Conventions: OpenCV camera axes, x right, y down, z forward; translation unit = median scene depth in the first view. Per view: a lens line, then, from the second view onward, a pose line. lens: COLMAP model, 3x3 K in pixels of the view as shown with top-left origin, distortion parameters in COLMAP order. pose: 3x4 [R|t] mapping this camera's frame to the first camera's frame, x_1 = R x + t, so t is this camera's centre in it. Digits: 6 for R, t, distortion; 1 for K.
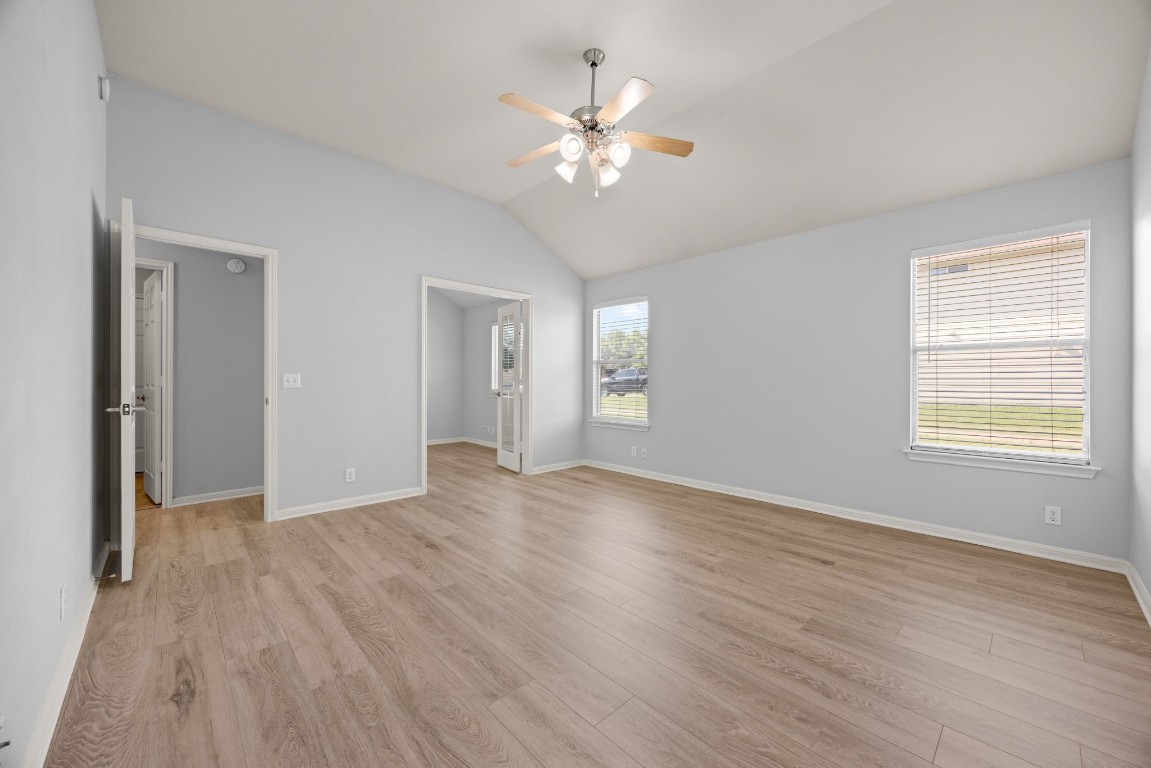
lens RADIAL K [[439.9, 0, 571.0], [0, 439.9, 375.8], [0, 0, 1]] dist [-0.000794, -0.000404]
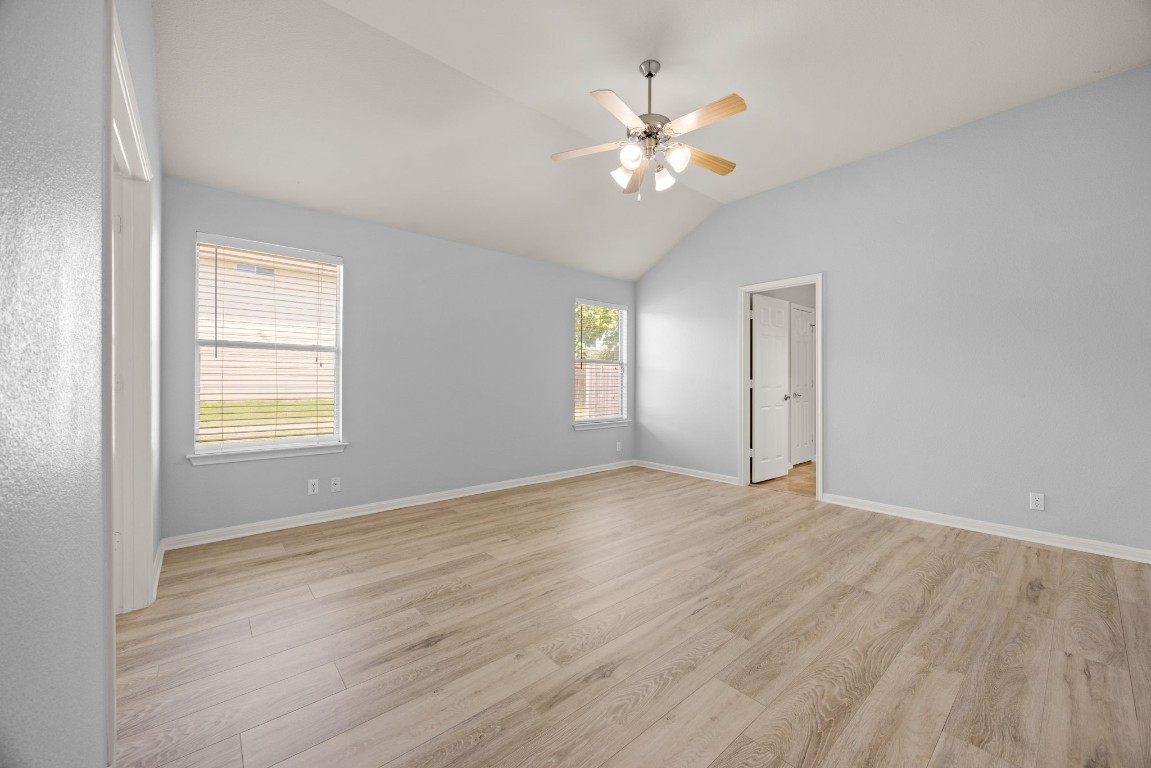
lens RADIAL K [[439.9, 0, 604.1], [0, 439.9, 373.0], [0, 0, 1]] dist [-0.000794, -0.000404]
pose [[0.001420, 0.018124, 0.999835, -1.171786], [-0.016939, 0.999693, -0.018097, 0.018937], [-0.999856, -0.016911, 0.001726, 1.325324]]
